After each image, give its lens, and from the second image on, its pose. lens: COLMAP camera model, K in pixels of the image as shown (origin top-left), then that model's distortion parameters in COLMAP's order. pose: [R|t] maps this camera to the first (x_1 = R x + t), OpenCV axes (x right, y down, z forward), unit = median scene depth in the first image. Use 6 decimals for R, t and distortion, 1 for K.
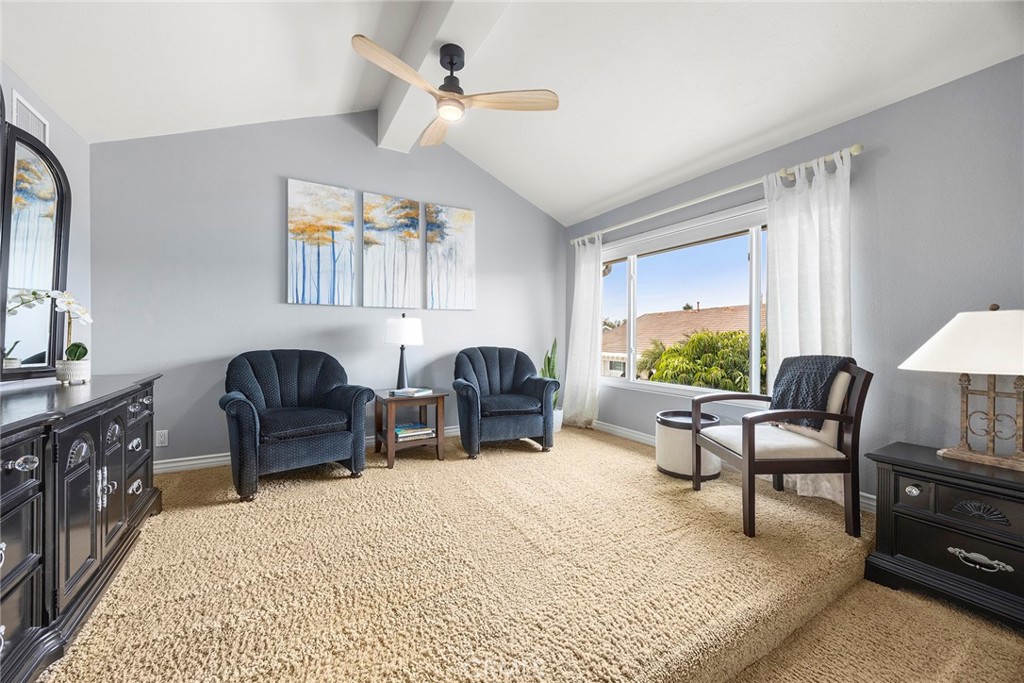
lens RADIAL K [[401.3, 0, 505.7], [0, 401.3, 337.4], [0, 0, 1]] dist [0.028453, 0.000456]
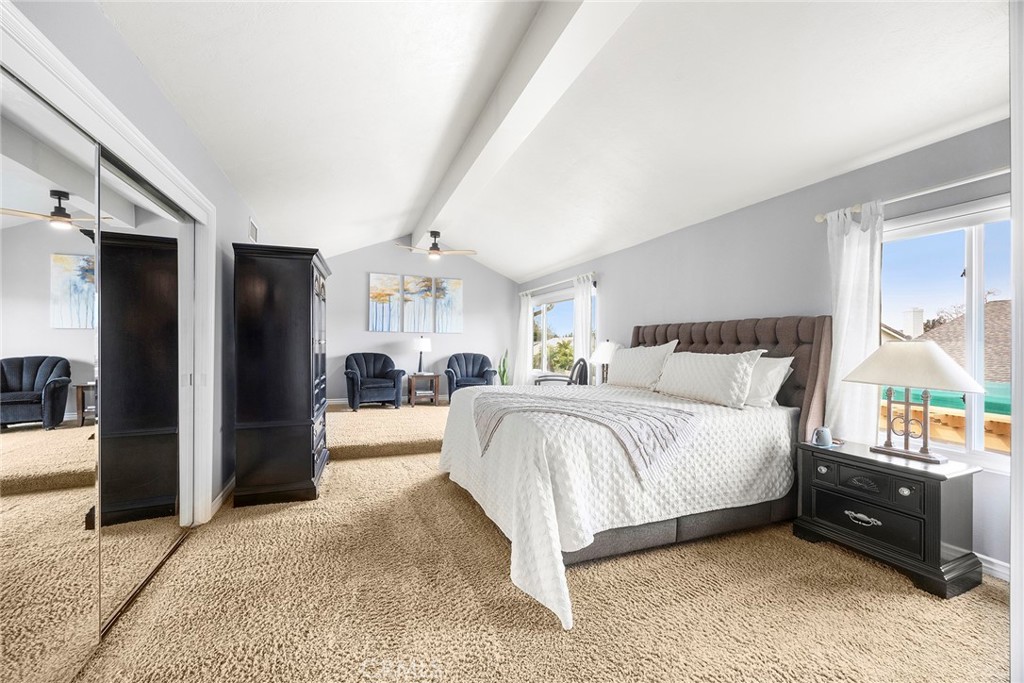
lens RADIAL K [[401.3, 0, 513.7], [0, 401.3, 341.7], [0, 0, 1]] dist [0.028453, 0.000456]
pose [[0.992365, 0.004400, -0.123256, 0.444967], [-0.005587, 0.999941, -0.009290, -0.013301], [0.123208, 0.009908, 0.992331, -0.936583]]
